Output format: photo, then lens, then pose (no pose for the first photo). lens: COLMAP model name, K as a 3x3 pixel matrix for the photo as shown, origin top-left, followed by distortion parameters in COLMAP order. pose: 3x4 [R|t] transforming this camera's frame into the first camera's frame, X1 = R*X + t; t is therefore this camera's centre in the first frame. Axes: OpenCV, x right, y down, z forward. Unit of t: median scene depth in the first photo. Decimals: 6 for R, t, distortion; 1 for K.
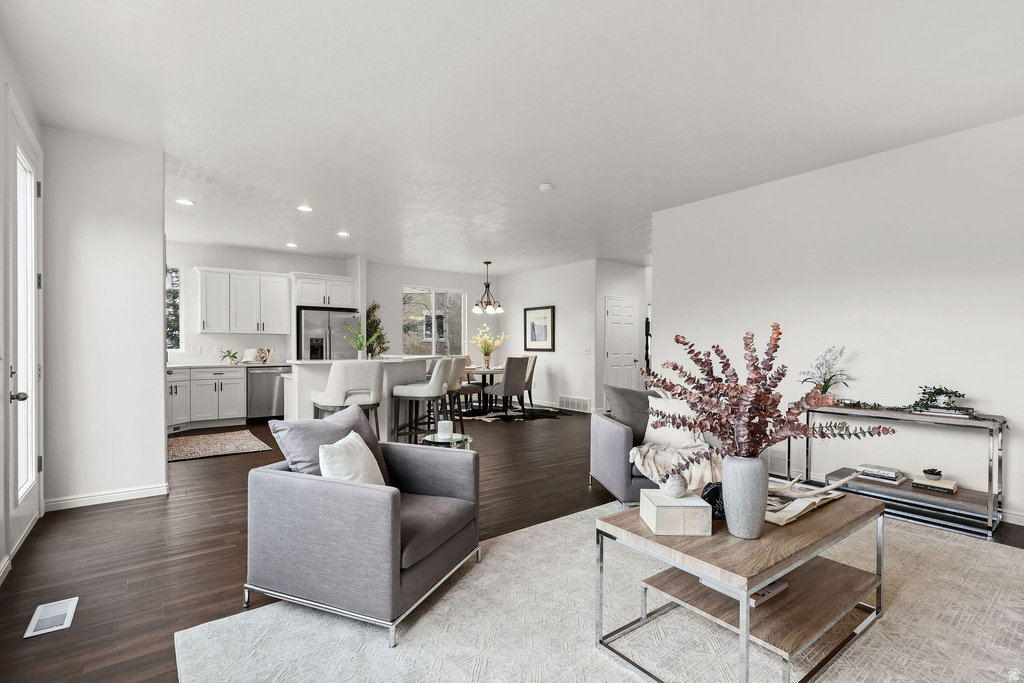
lens RADIAL K [[472.2, 0, 507.9], [0, 472.2, 348.4], [0, 0, 1]] dist [0.004276, -0.000904]
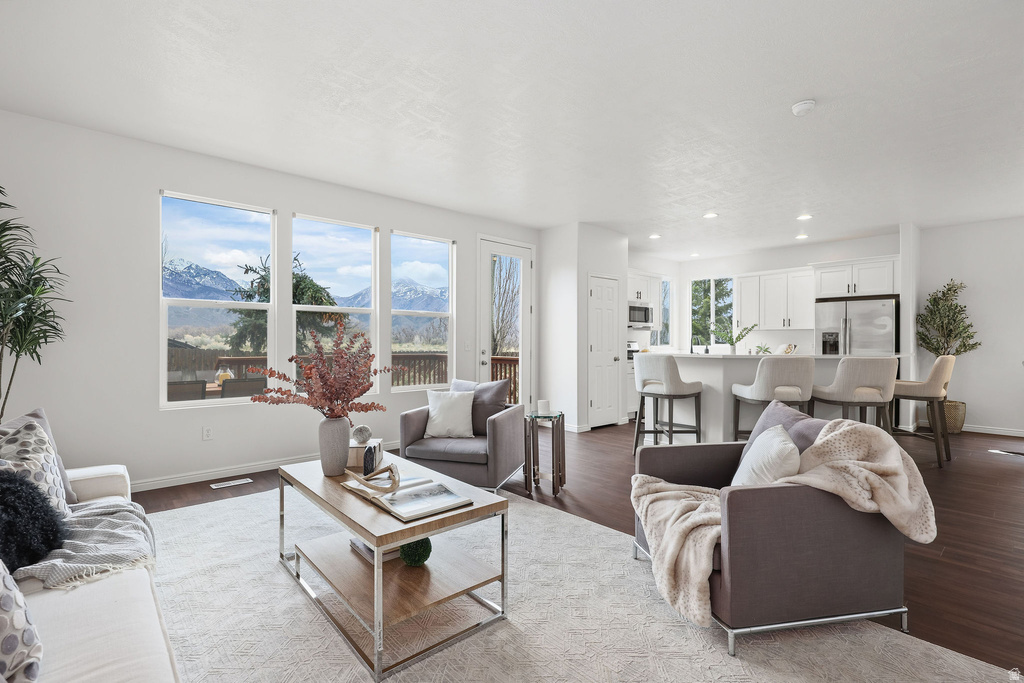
lens RADIAL K [[473.0, 0, 512.0], [0, 473.0, 341.5], [0, 0, 1]] dist [0.004081, -0.000238]
pose [[0.080939, -0.002813, -0.996715, 0.442925], [-0.001149, 0.999995, -0.002916, -0.001718], [0.996718, 0.001381, 0.080936, 0.323668]]
